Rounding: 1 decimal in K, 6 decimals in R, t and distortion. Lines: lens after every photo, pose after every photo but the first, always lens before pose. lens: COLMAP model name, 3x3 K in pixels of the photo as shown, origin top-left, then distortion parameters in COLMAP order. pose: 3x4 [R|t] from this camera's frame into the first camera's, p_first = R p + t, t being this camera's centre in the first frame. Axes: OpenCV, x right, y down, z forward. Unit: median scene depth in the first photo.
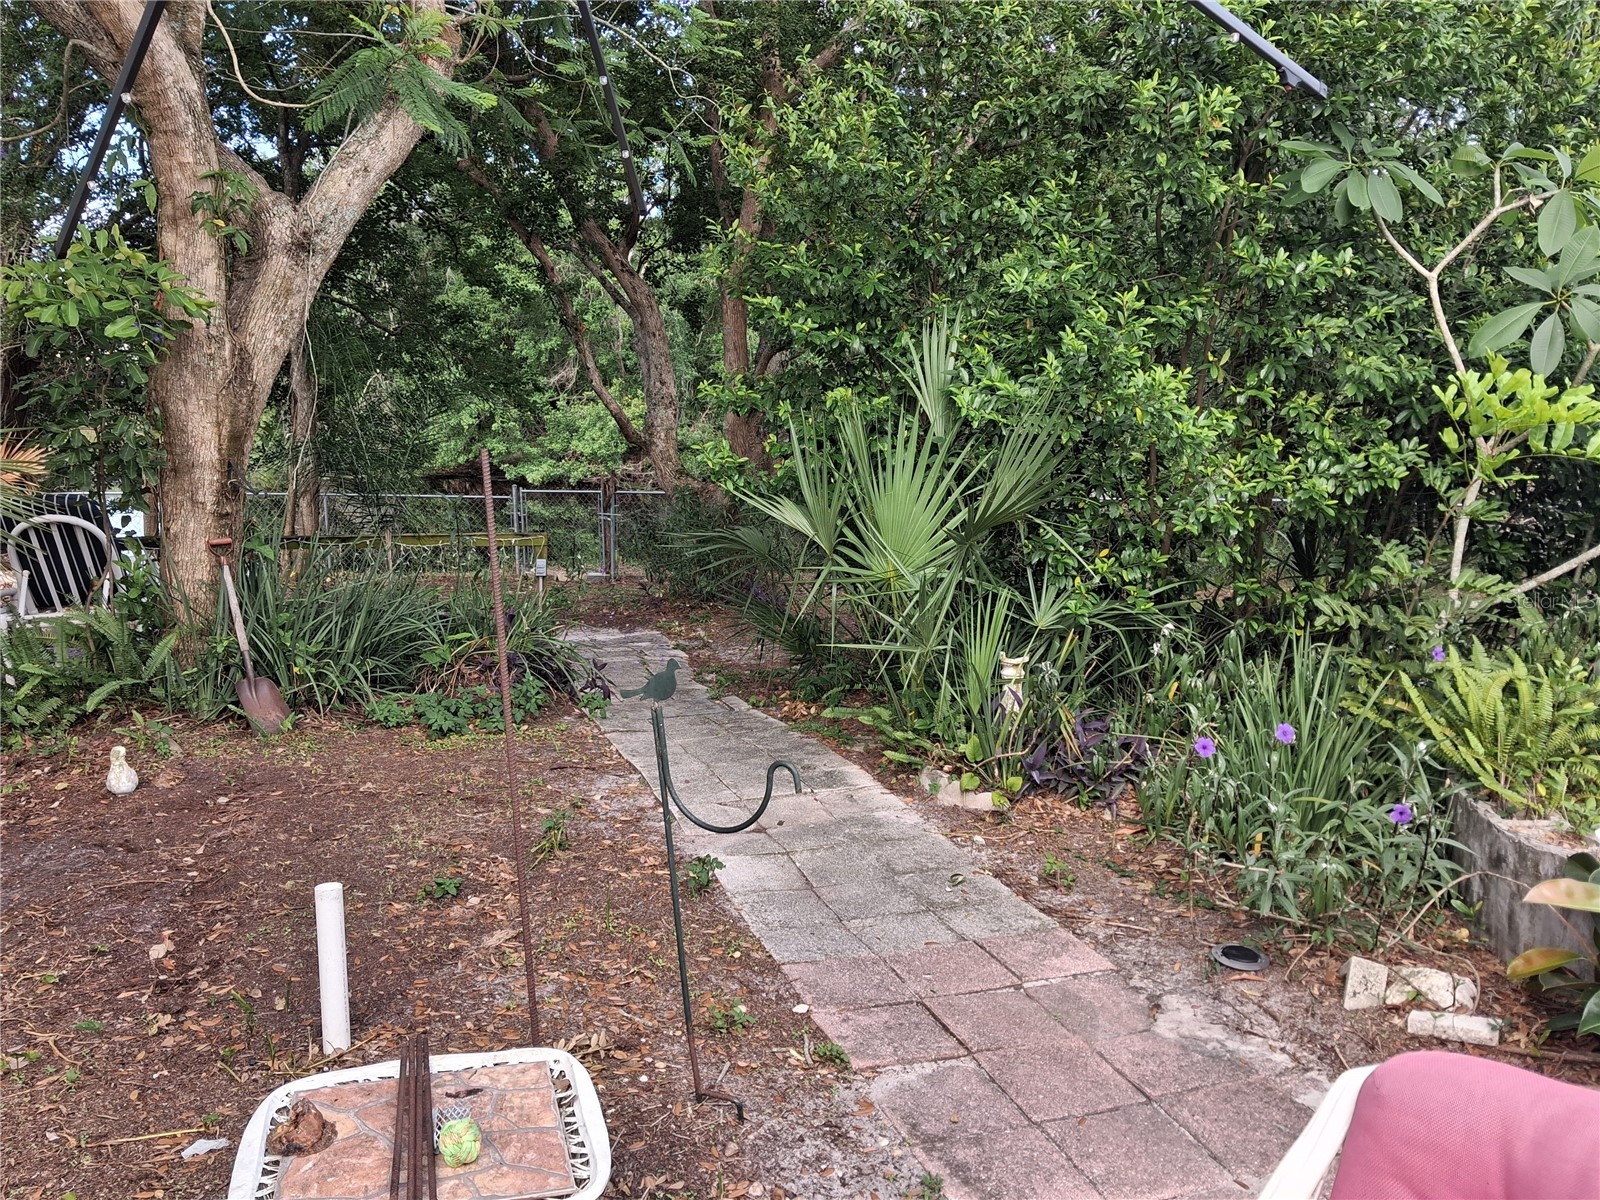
lens RADIAL K [[1276.3, 0, 800.6], [0, 1276.3, 649.9], [0, 0, 1]] dist [-0.011652, -0.009775]
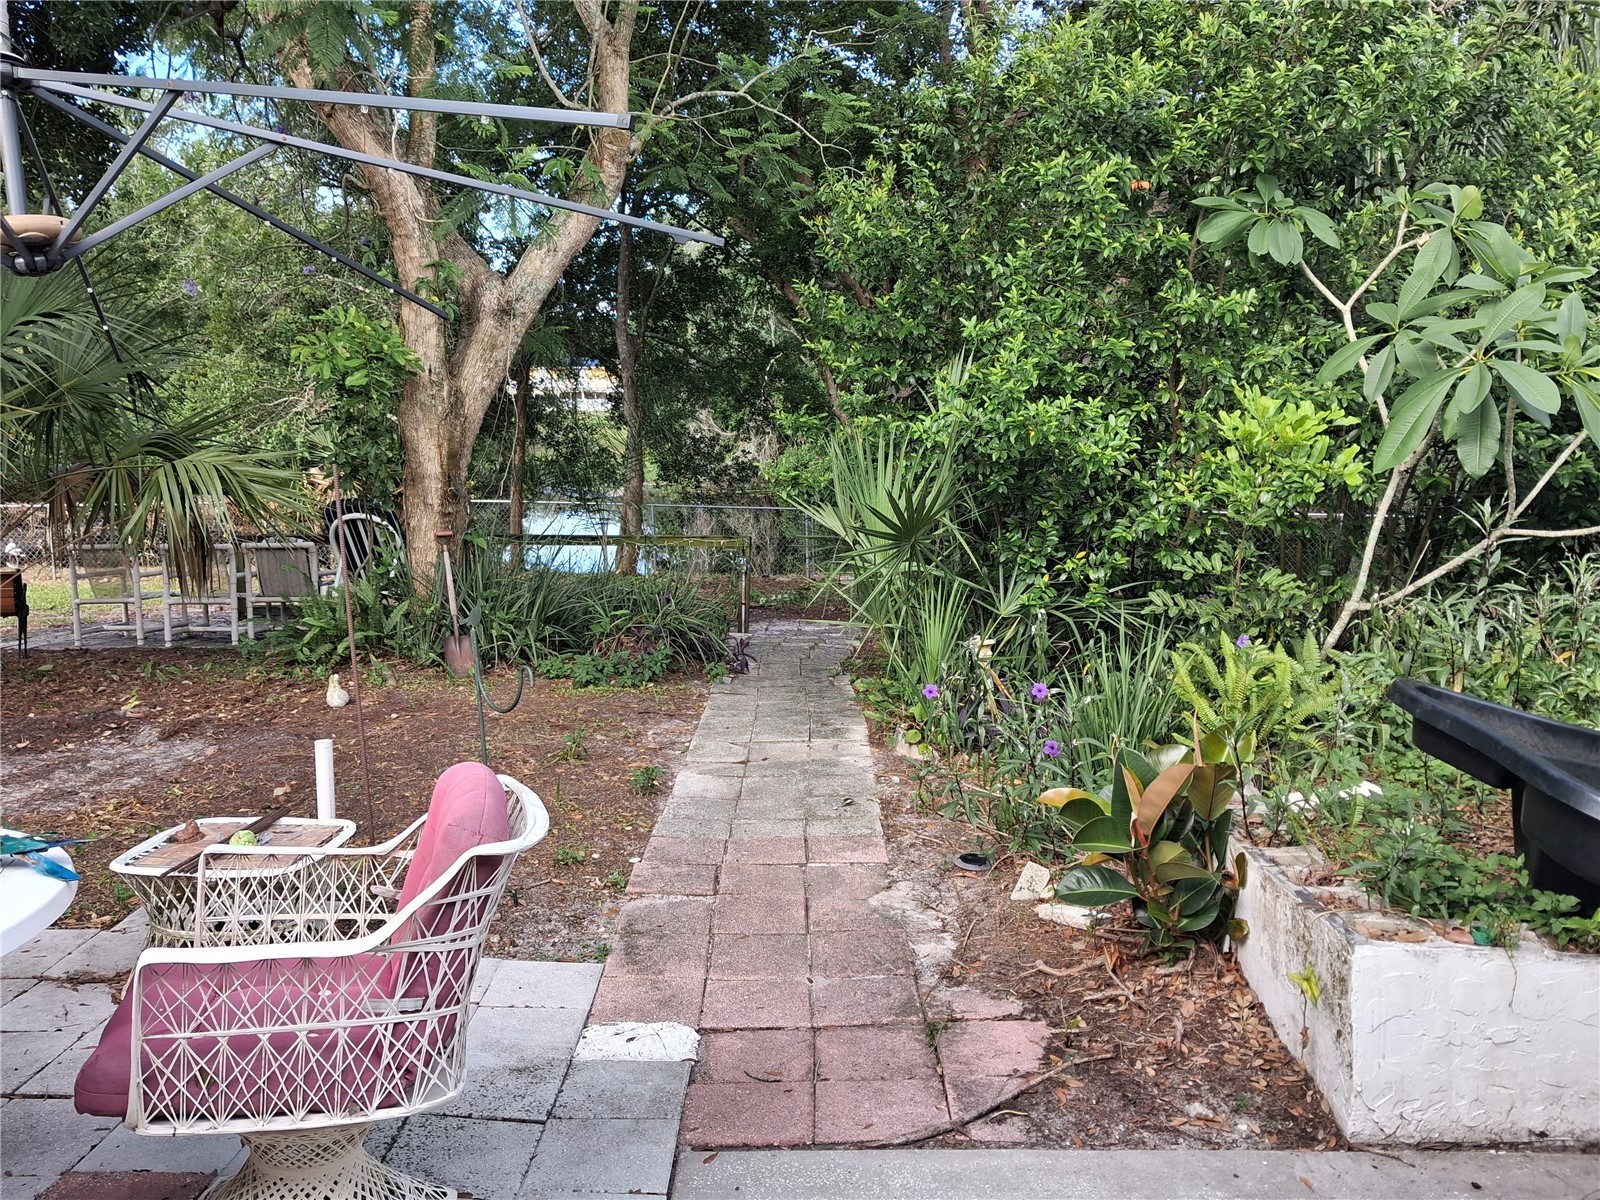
lens RADIAL K [[1276.3, 0, 800.6], [0, 1276.3, 649.9], [0, 0, 1]] dist [-0.011652, -0.009775]
pose [[0.949189, 0.044622, -0.311528, 0.340661], [-0.047539, 0.998868, -0.001772, 0.022794], [0.311097, 0.016492, 0.950235, -0.164548]]
